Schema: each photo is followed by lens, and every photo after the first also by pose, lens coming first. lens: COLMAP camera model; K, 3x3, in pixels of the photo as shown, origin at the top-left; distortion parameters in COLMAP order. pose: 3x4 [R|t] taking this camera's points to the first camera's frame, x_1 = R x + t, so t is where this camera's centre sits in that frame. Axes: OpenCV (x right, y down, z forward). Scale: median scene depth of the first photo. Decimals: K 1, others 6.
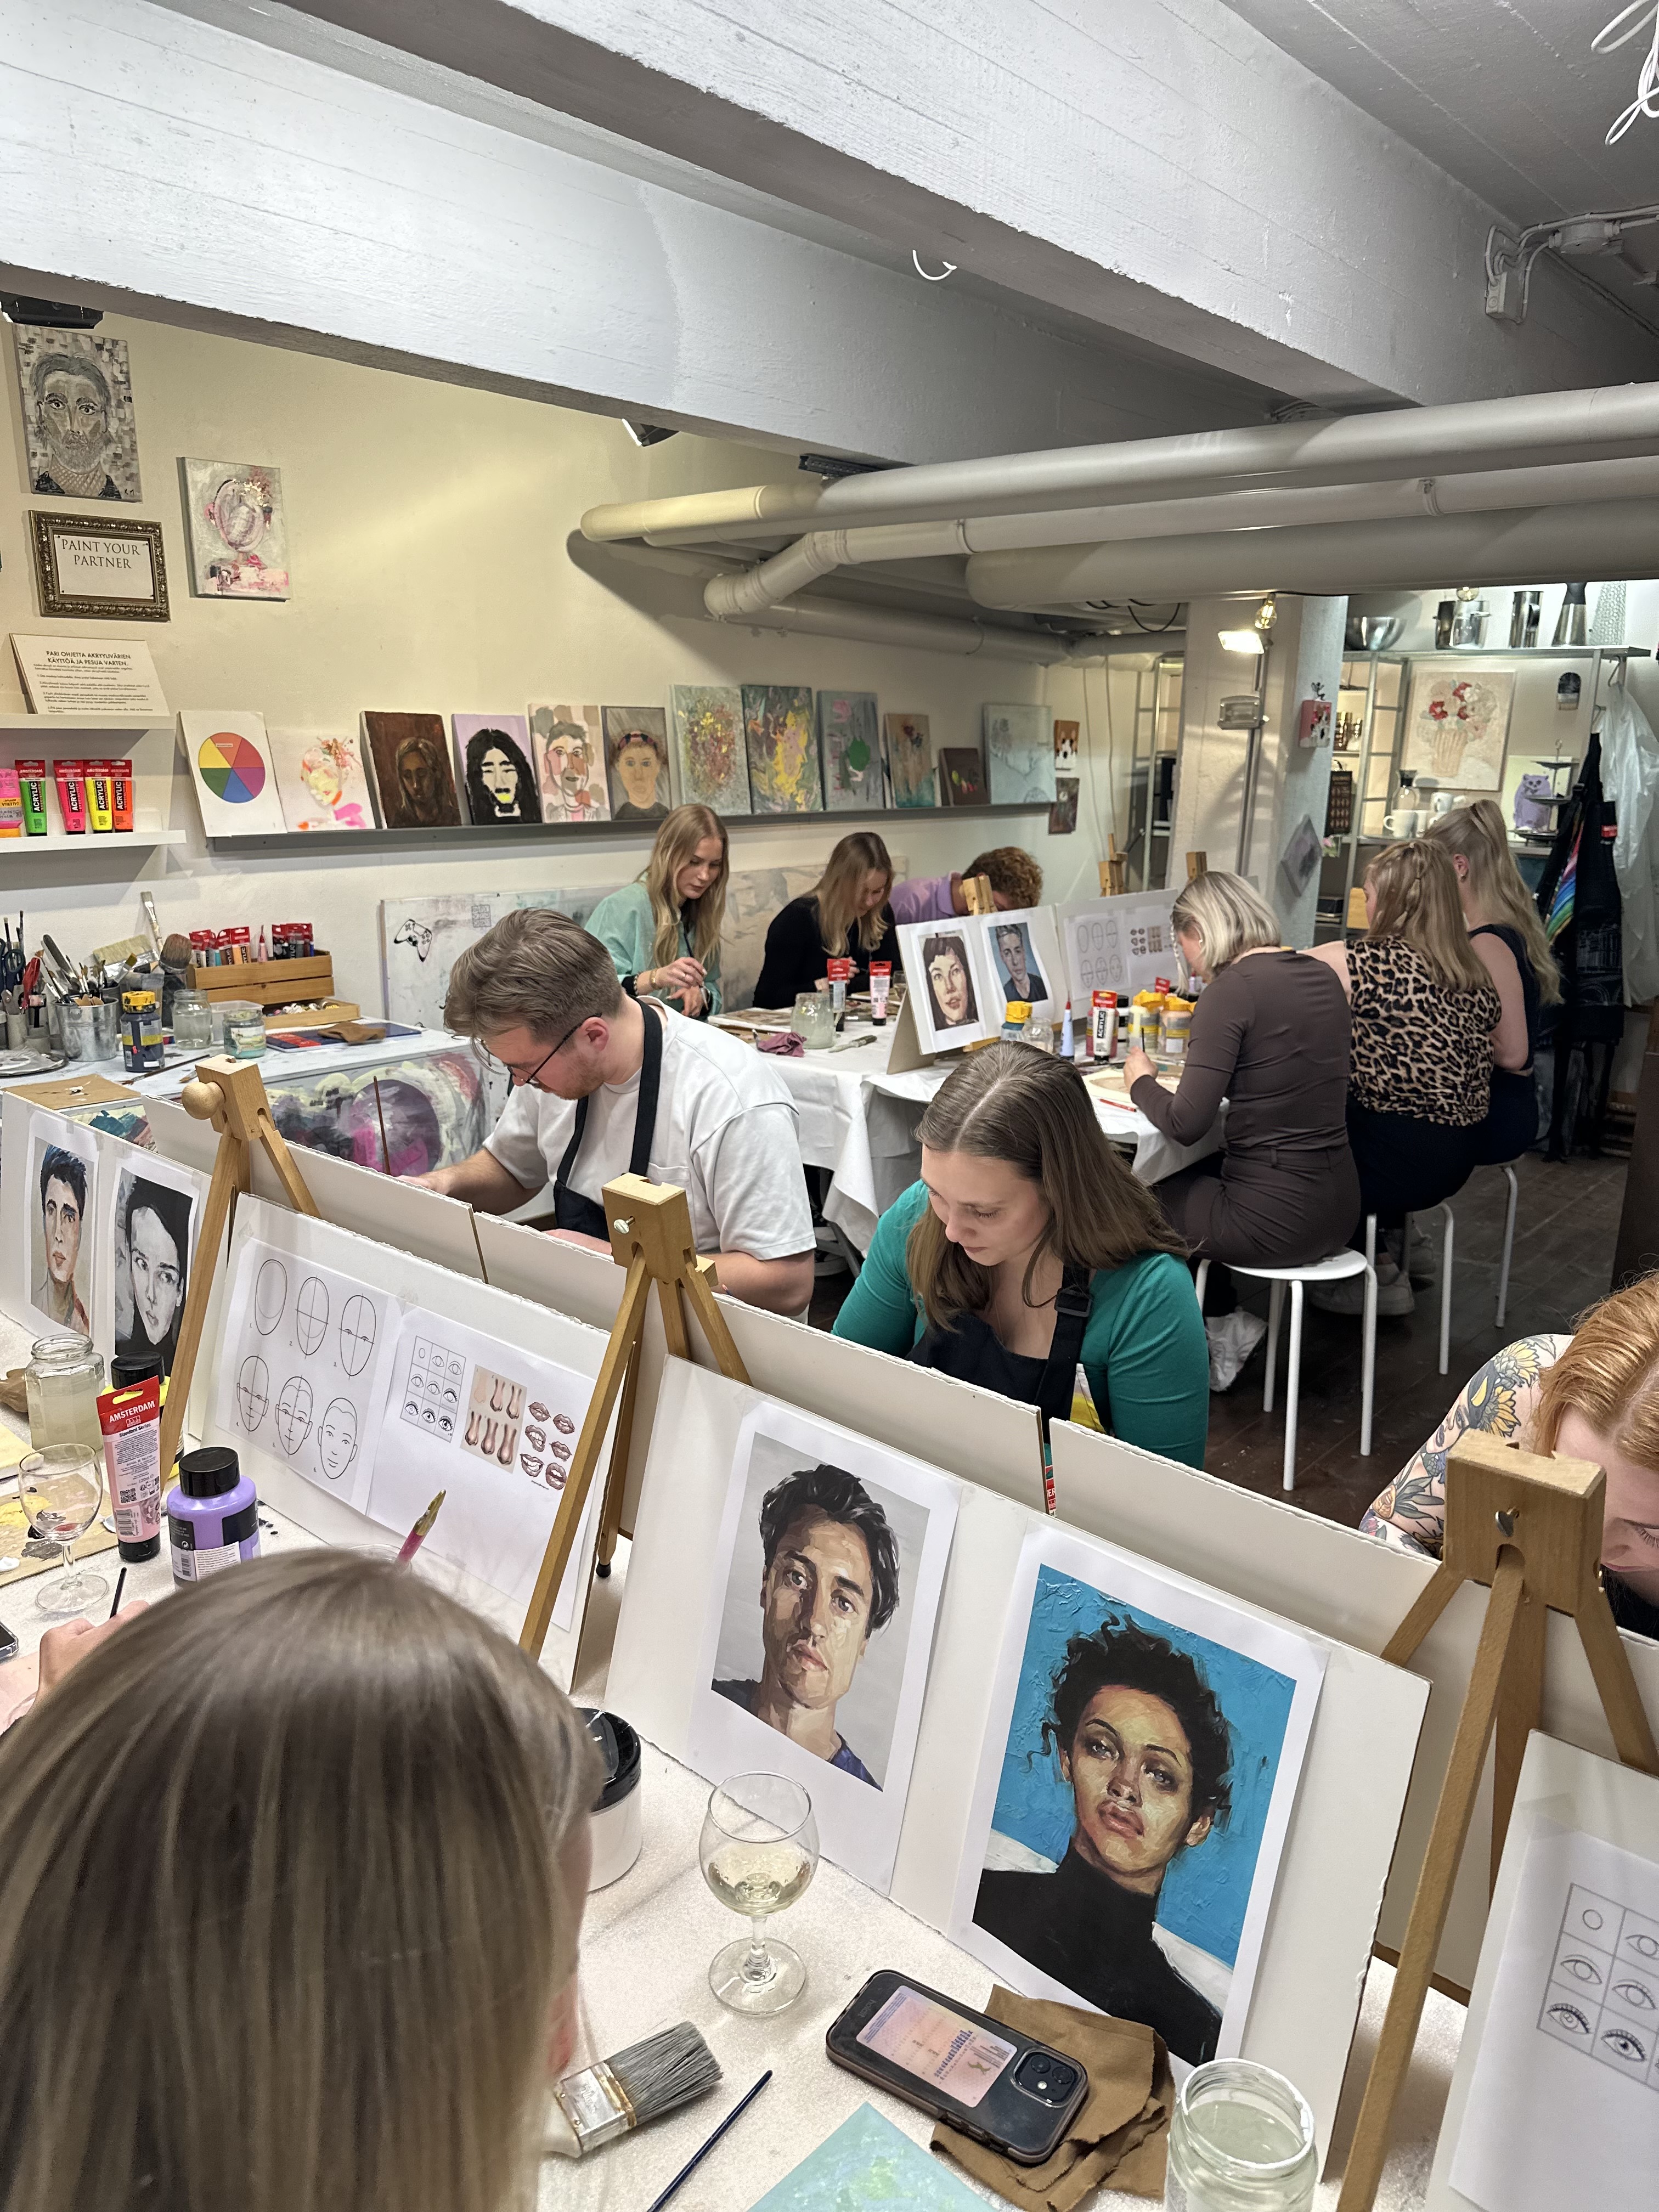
lens RADIAL K [[1563.6, 0, 818.8], [0, 1563.6, 1094.0], [0, 0, 1]] dist [0.122142, -0.178522]
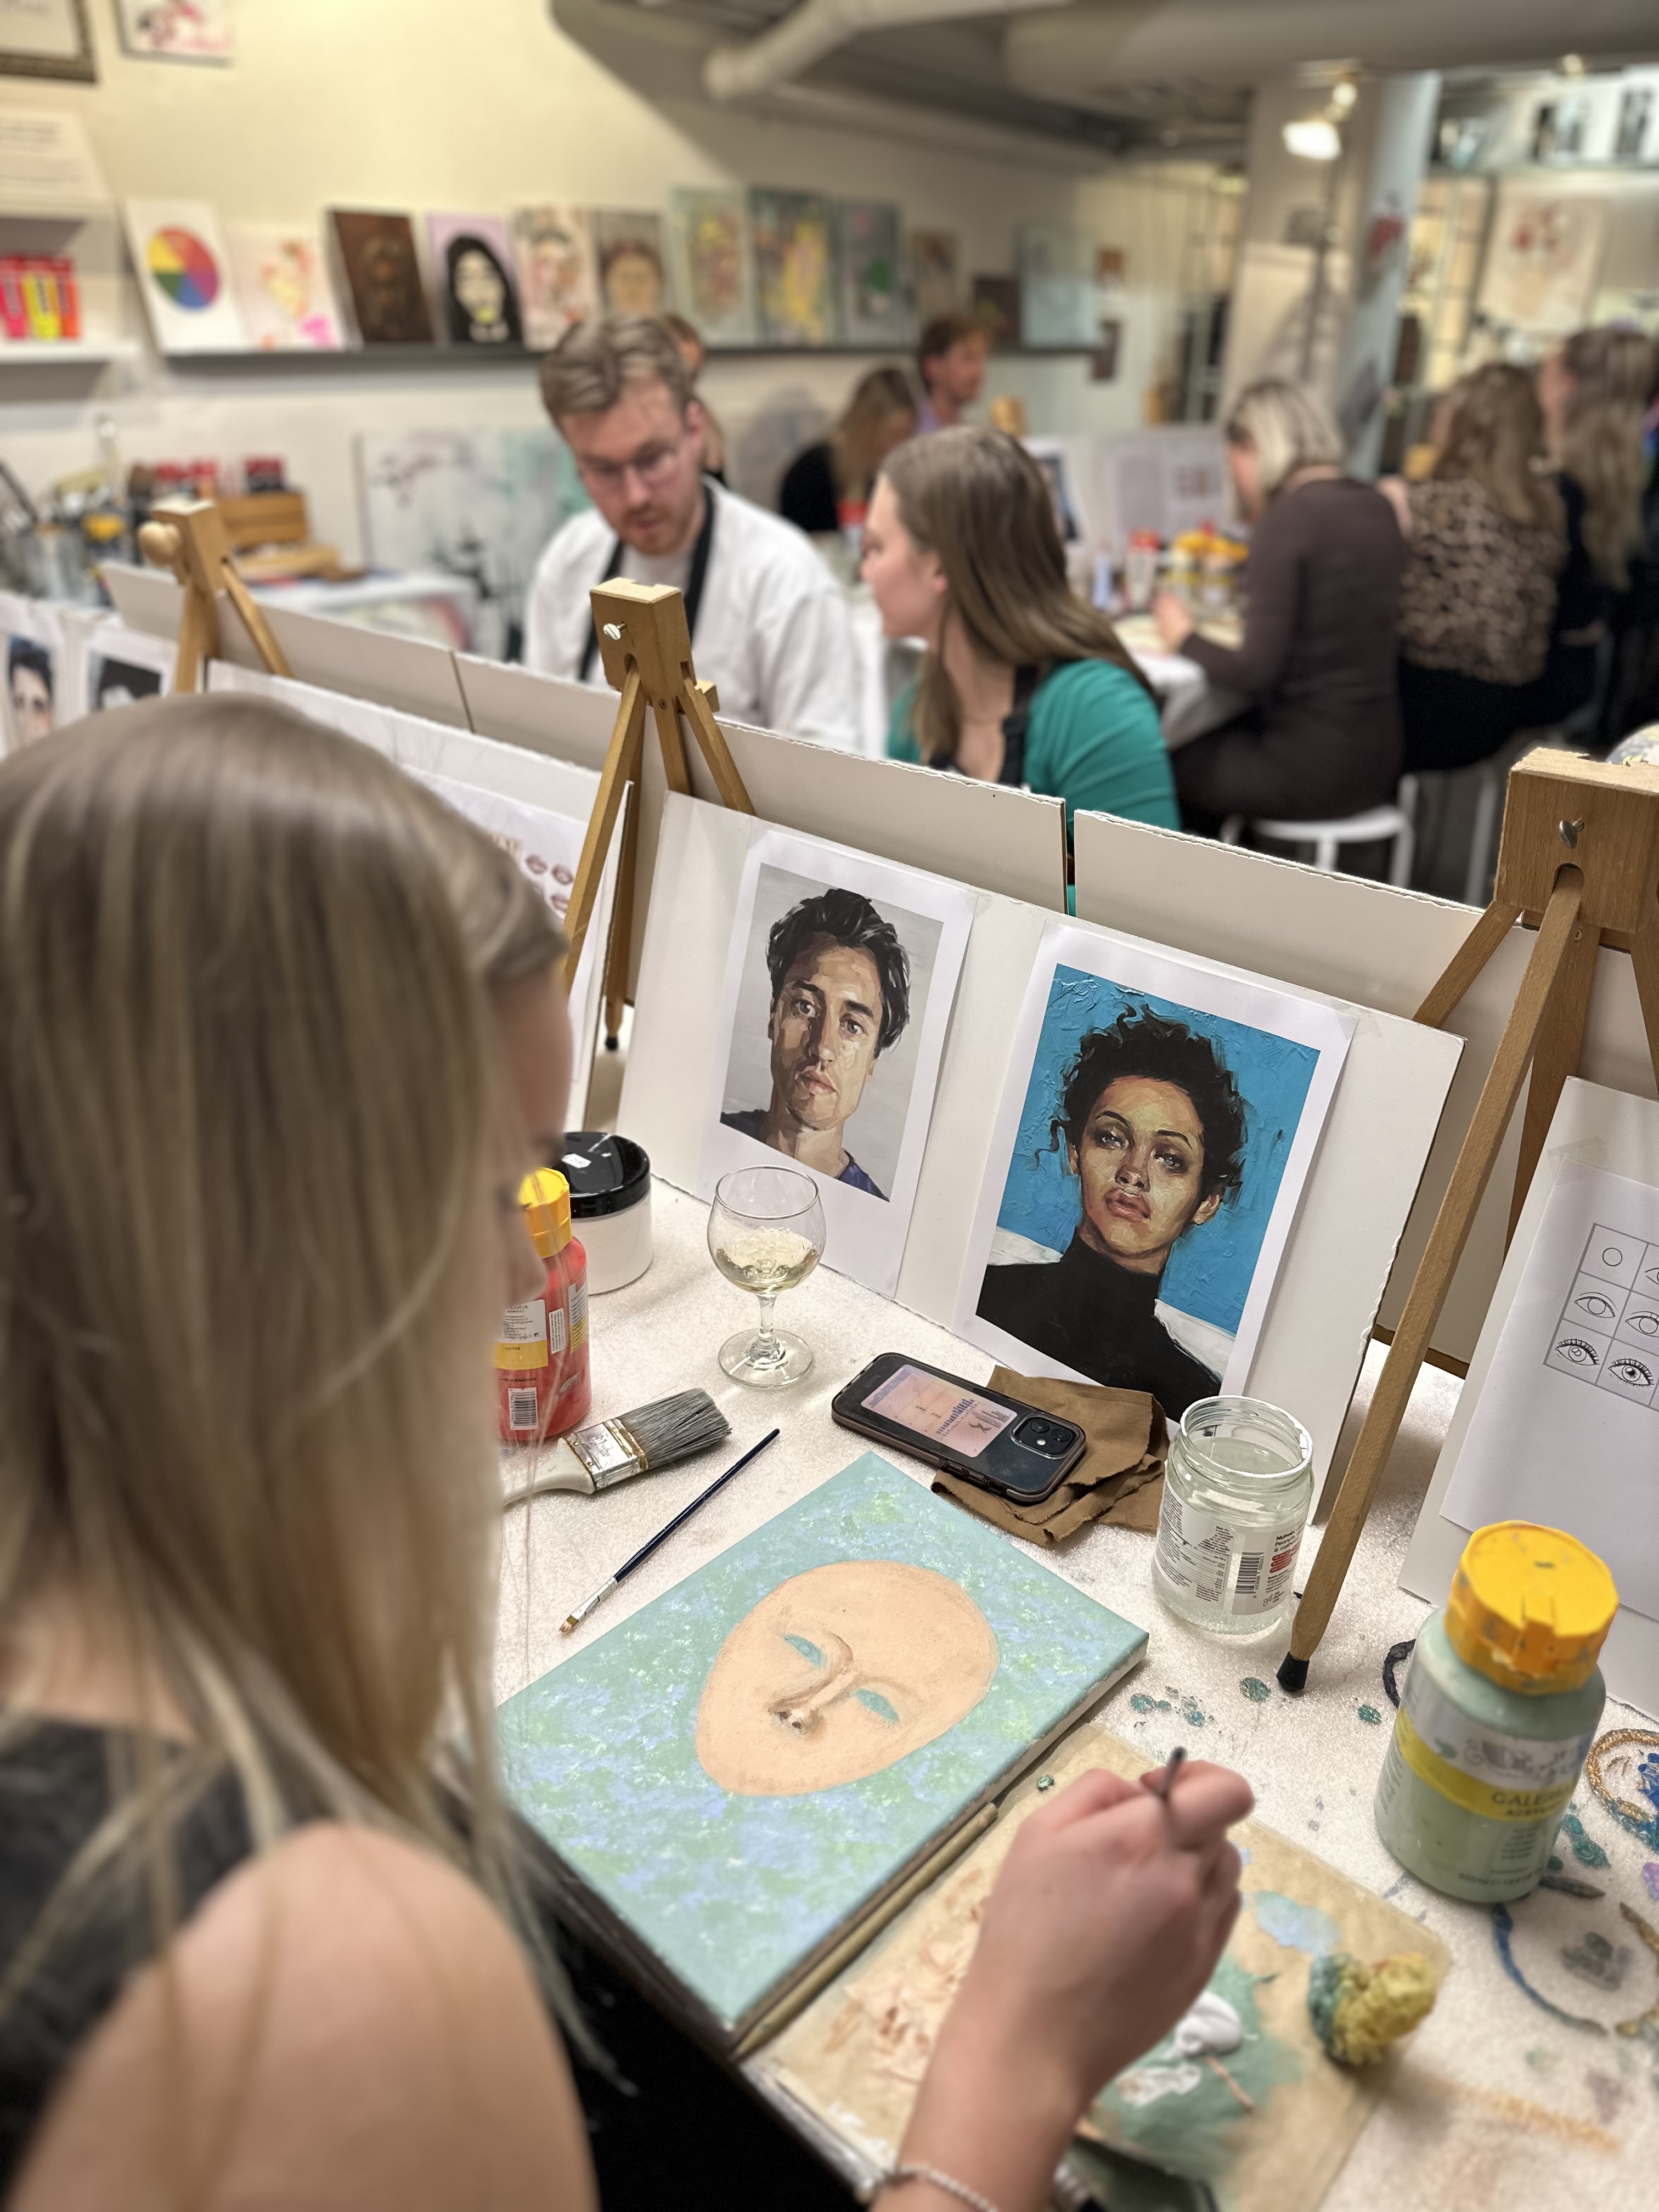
lens RADIAL K [[1563.6, 0, 818.8], [0, 1563.6, 1094.0], [0, 0, 1]] dist [0.122142, -0.178522]
pose [[0.999952, 0.004062, -0.008888, 0.003653], [-0.002000, 0.975323, 0.220774, 0.148989], [0.009566, -0.220746, 0.975284, 0.045200]]
